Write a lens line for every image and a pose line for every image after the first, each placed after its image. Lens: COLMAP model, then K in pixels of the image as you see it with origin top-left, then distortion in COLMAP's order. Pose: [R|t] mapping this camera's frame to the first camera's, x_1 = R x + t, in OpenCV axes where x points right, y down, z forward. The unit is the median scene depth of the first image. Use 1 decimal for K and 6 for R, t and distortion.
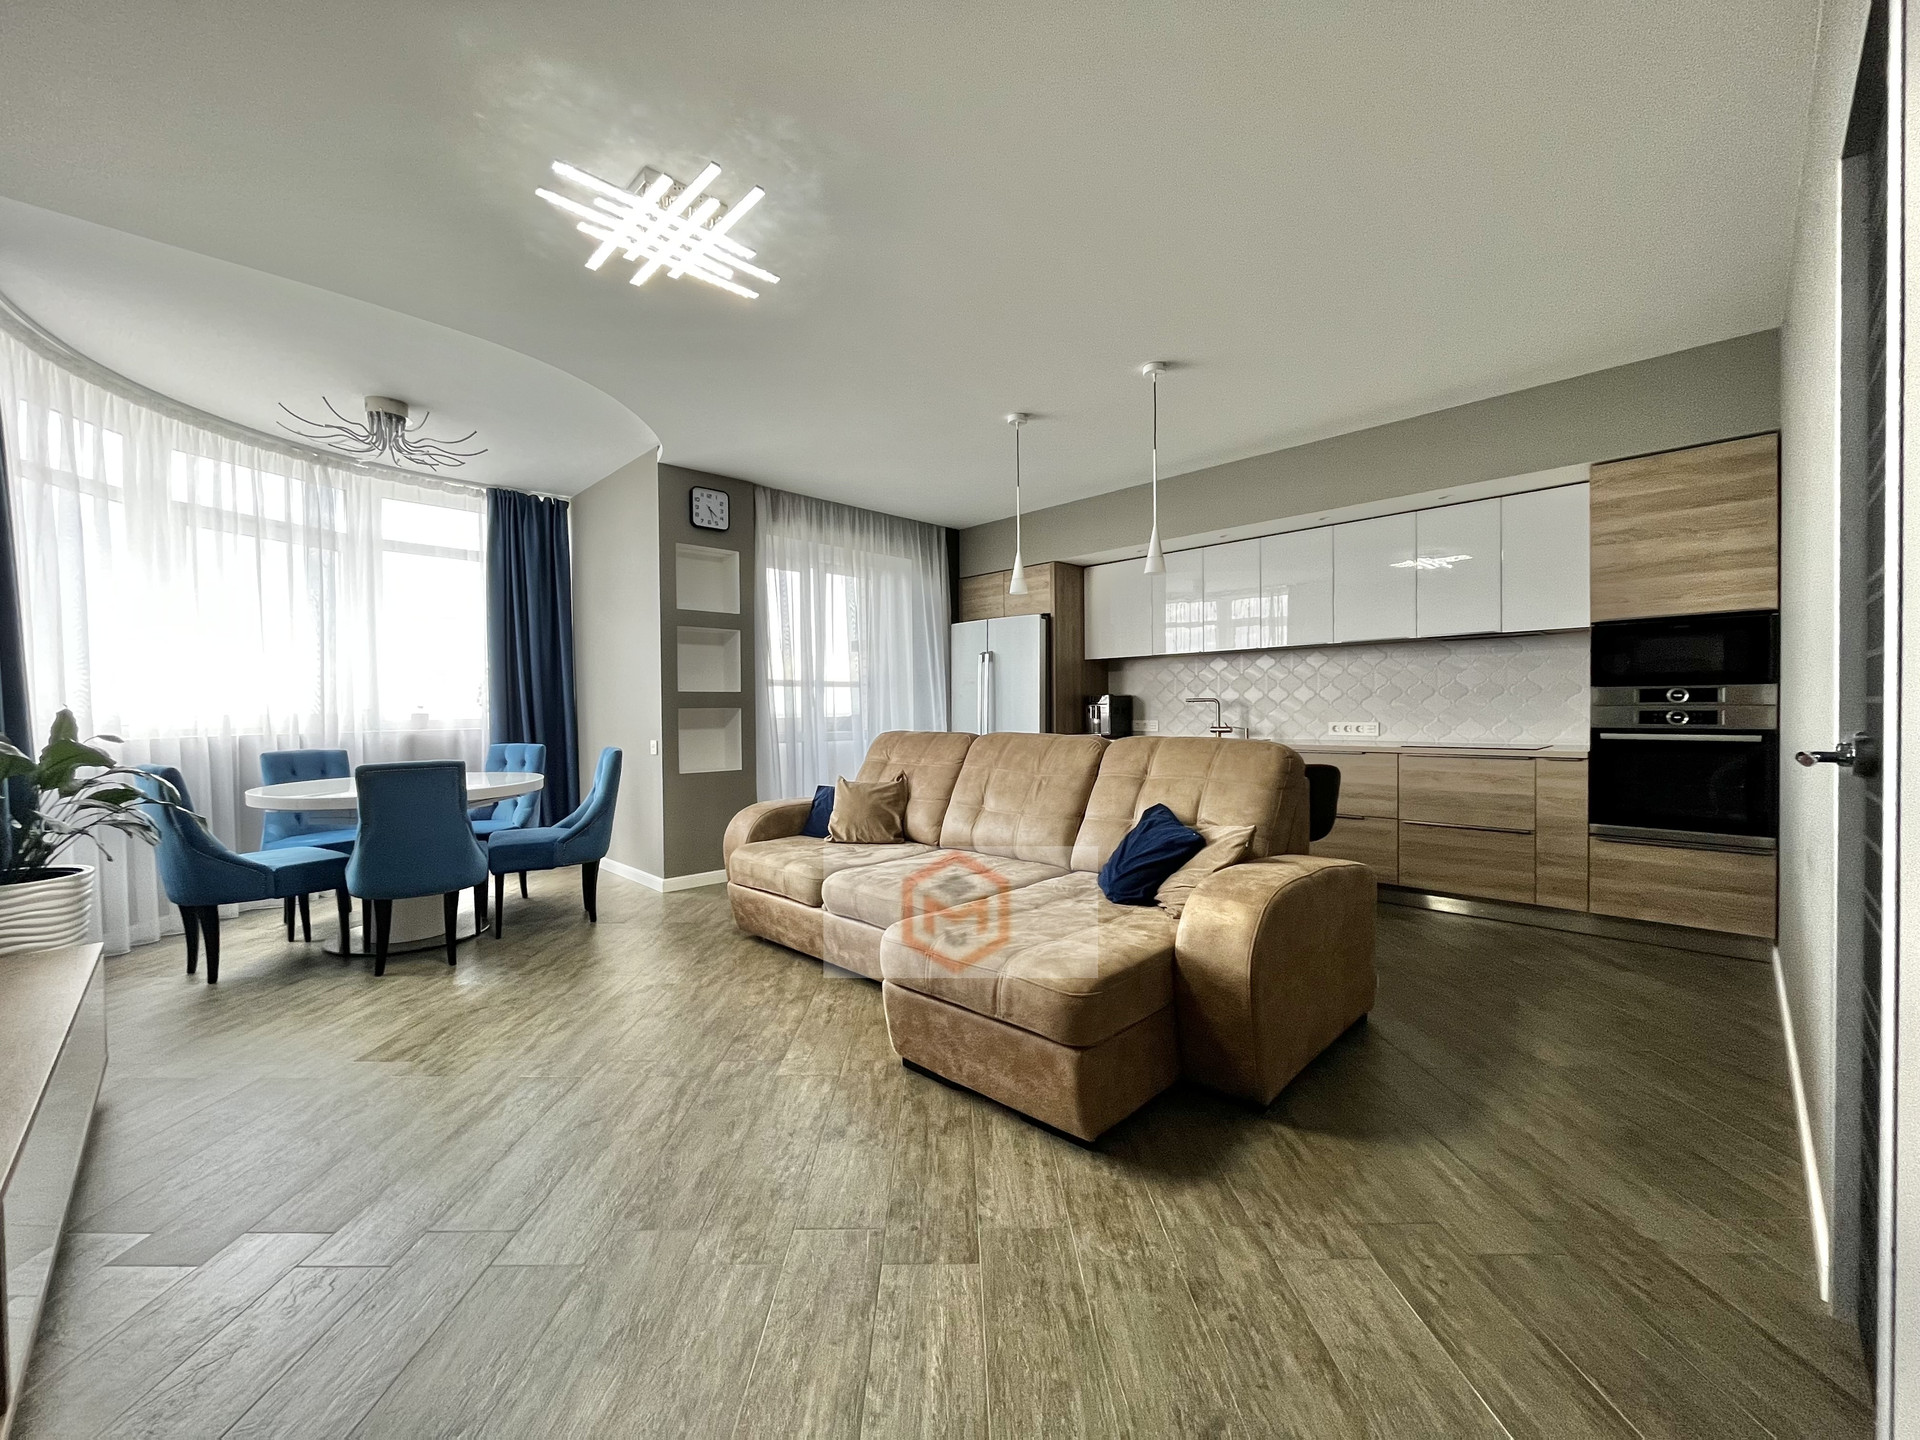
lens RADIAL K [[771.2, 0, 951.4], [0, 771.2, 717.5], [0, 0, 1]] dist [-0.004817, 0.000503]
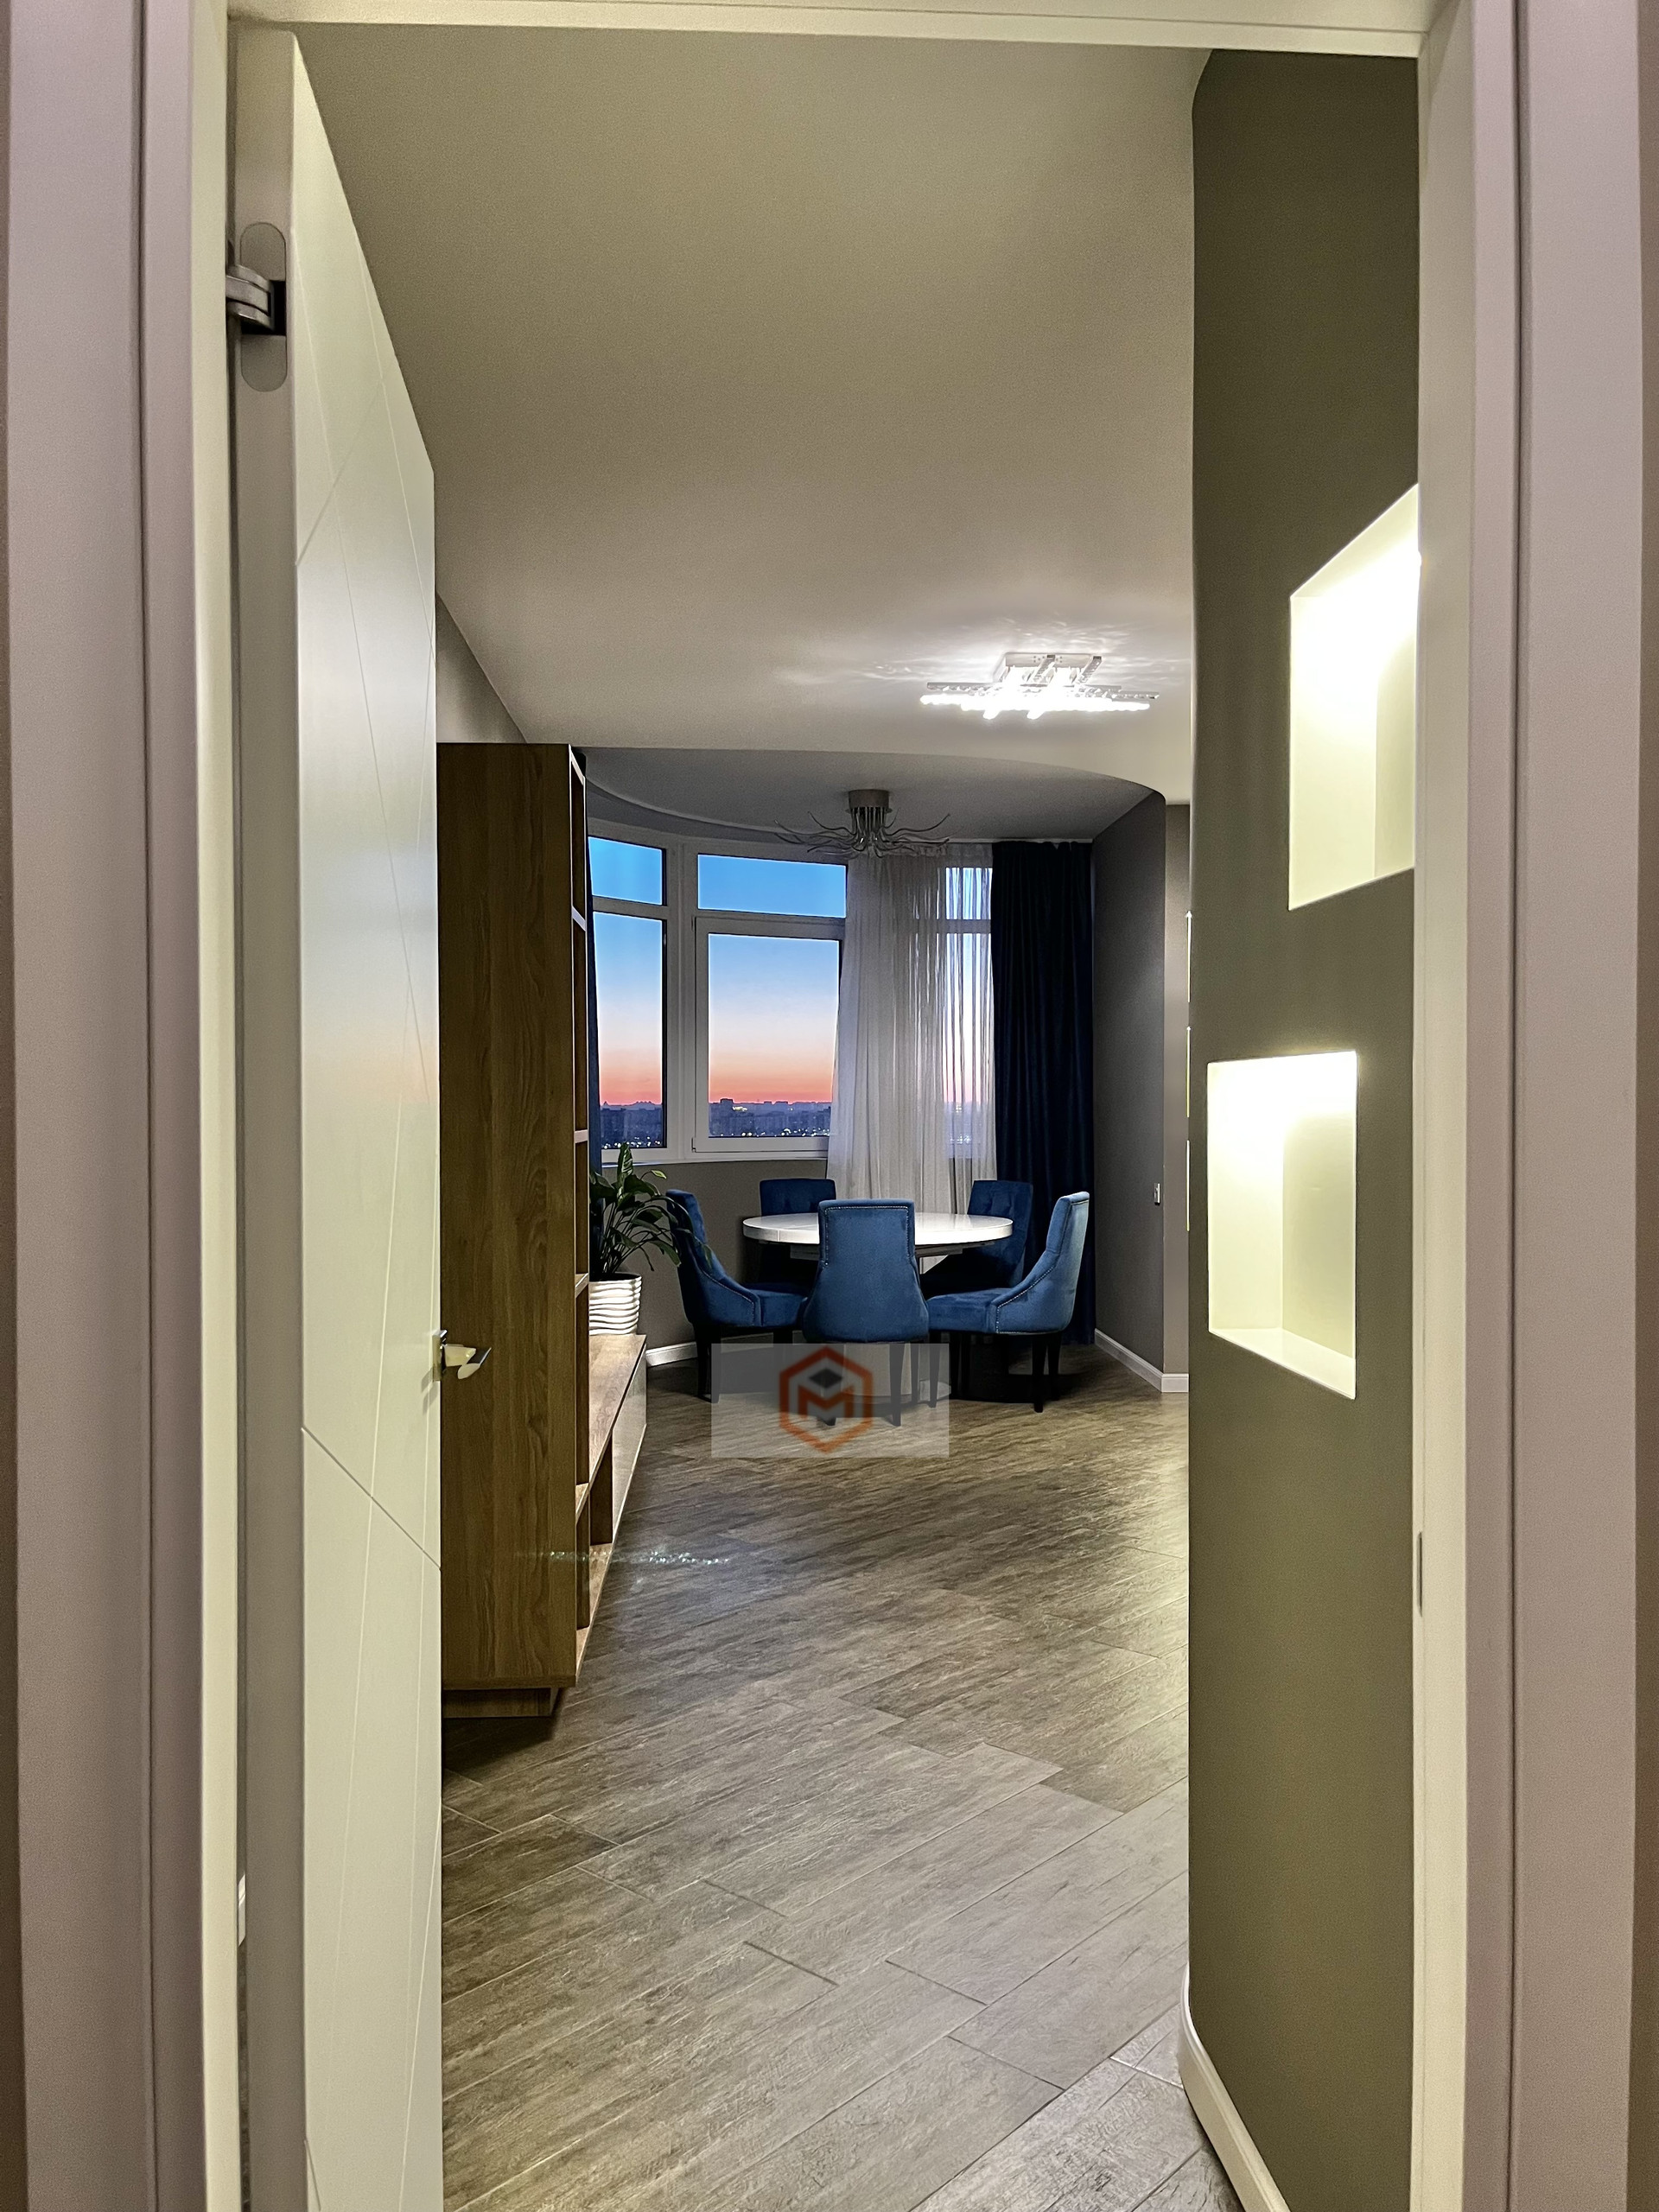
lens RADIAL K [[1741.6, 0, 834.8], [0, 1741.6, 1108.3], [0, 0, 1]] dist [0.014015, -0.018190]
pose [[0.753014, 0.016239, -0.657804, 0.641510], [-0.015795, 0.999853, 0.006603, -0.064829], [0.657815, 0.005418, 0.753160, -0.610495]]
